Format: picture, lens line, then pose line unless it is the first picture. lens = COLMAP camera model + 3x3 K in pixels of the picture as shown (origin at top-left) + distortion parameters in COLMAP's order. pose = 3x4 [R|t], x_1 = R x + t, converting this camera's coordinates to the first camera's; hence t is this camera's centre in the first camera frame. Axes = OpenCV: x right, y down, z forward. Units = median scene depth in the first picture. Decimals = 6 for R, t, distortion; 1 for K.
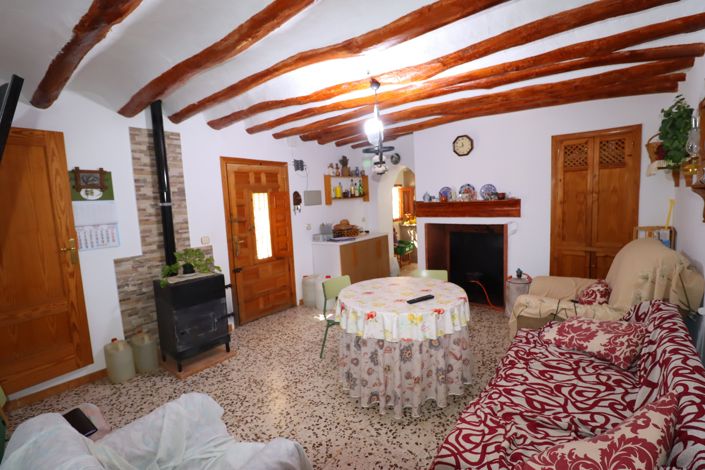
lens RADIAL K [[338.0, 0, 352.5], [0, 338.0, 235.0], [0, 0, 1]] dist [0.000209, -0.000270]
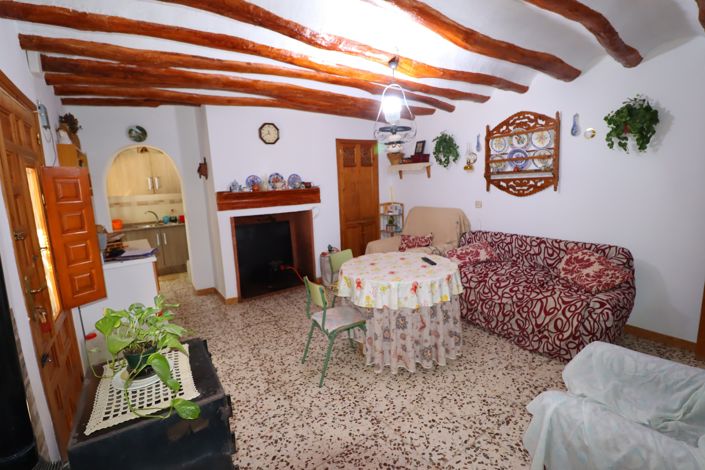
lens RADIAL K [[338.0, 0, 352.5], [0, 338.0, 235.0], [0, 0, 1]] dist [0.000209, -0.000270]
pose [[0.278849, -0.121397, 0.952631, -0.613934], [0.129678, 0.987652, 0.087901, -0.029415], [-0.951539, 0.099024, 0.291148, 0.542412]]
